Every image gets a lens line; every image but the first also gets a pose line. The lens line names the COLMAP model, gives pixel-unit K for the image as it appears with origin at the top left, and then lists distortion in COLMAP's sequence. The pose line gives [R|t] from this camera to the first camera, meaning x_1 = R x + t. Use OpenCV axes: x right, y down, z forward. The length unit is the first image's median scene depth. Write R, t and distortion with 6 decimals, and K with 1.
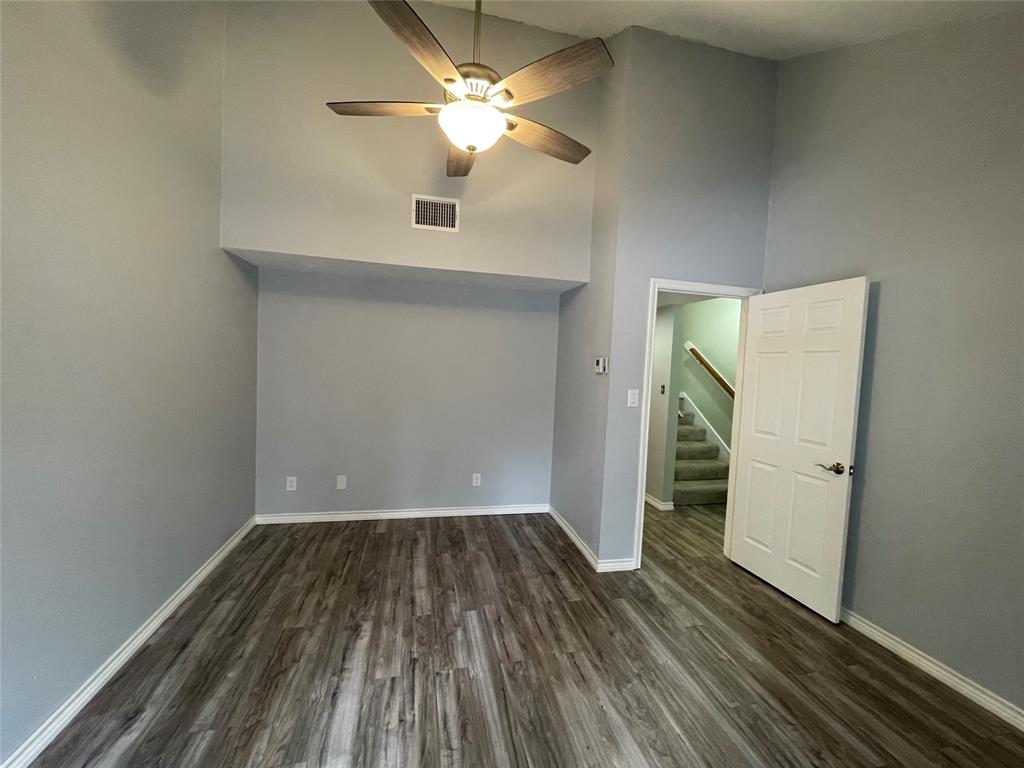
lens RADIAL K [[414.1, 0, 511.0], [0, 414.1, 383.8], [0, 0, 1]] dist [-0.002219, -0.000217]
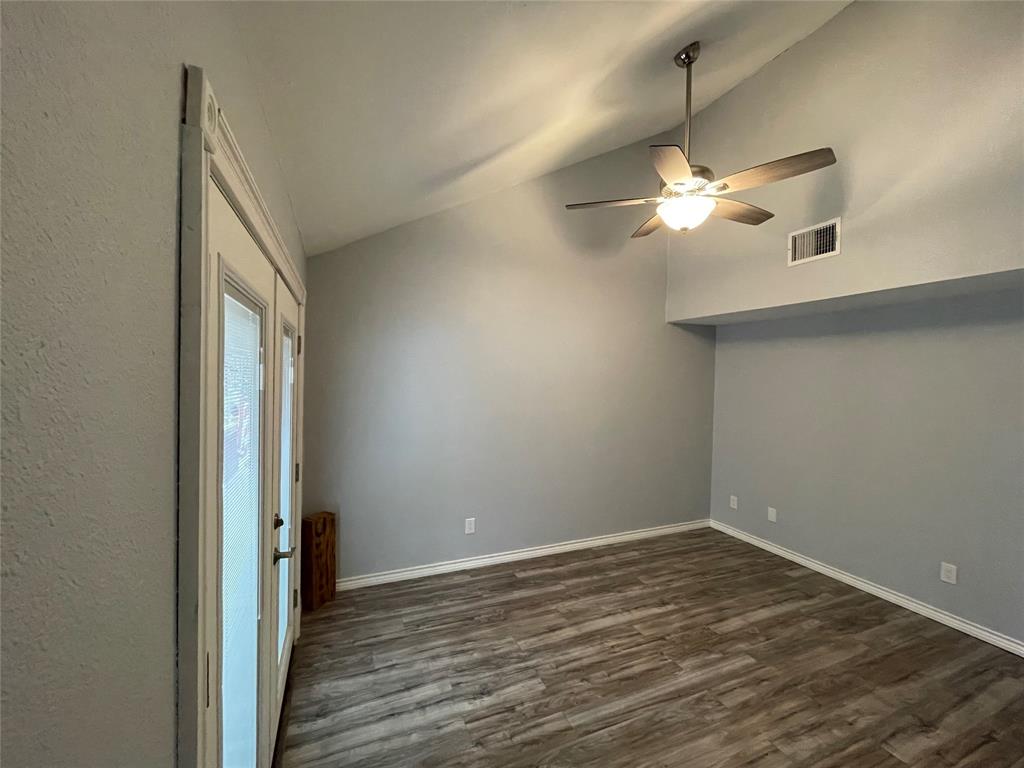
lens RADIAL K [[414.1, 0, 511.0], [0, 414.1, 383.8], [0, 0, 1]] dist [-0.002219, -0.000217]
pose [[0.160498, -0.020923, -0.986814, 0.785911], [-0.058005, 0.997847, -0.030591, -0.031586], [0.985330, 0.062150, 0.158939, 0.246620]]
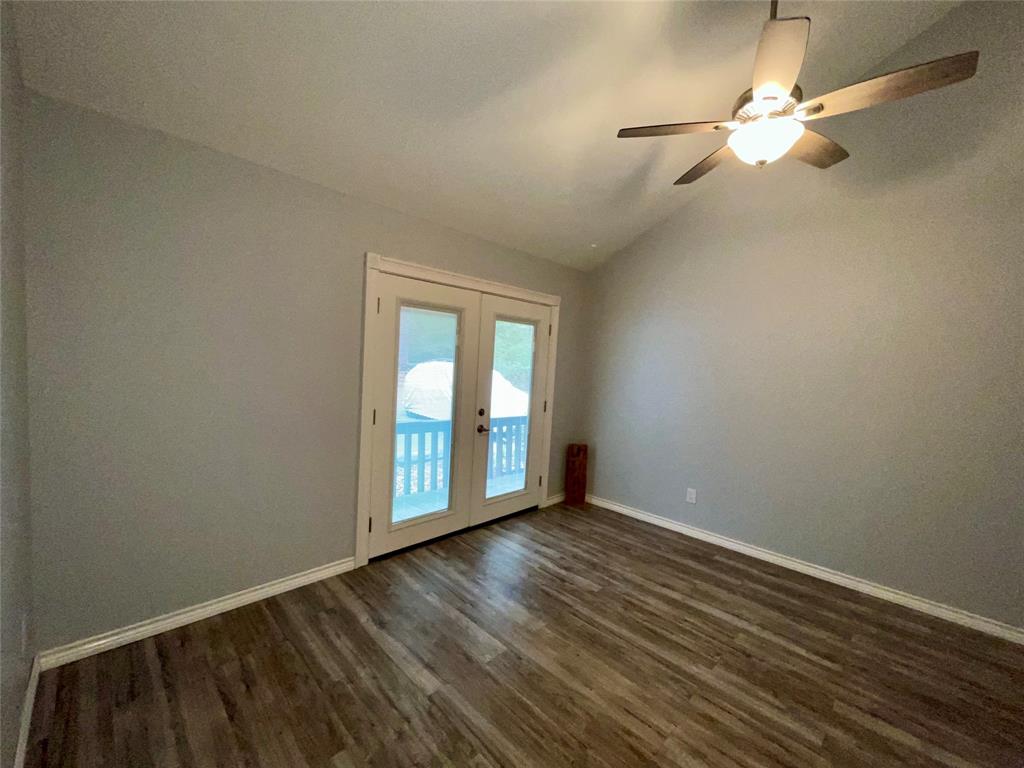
lens RADIAL K [[414.1, 0, 511.0], [0, 414.1, 383.8], [0, 0, 1]] dist [-0.002219, -0.000217]
pose [[-0.844001, -0.057398, -0.533261, 0.723400], [-0.116759, 0.990074, 0.078230, -0.021294], [0.523478, 0.128289, -0.842326, 1.227428]]
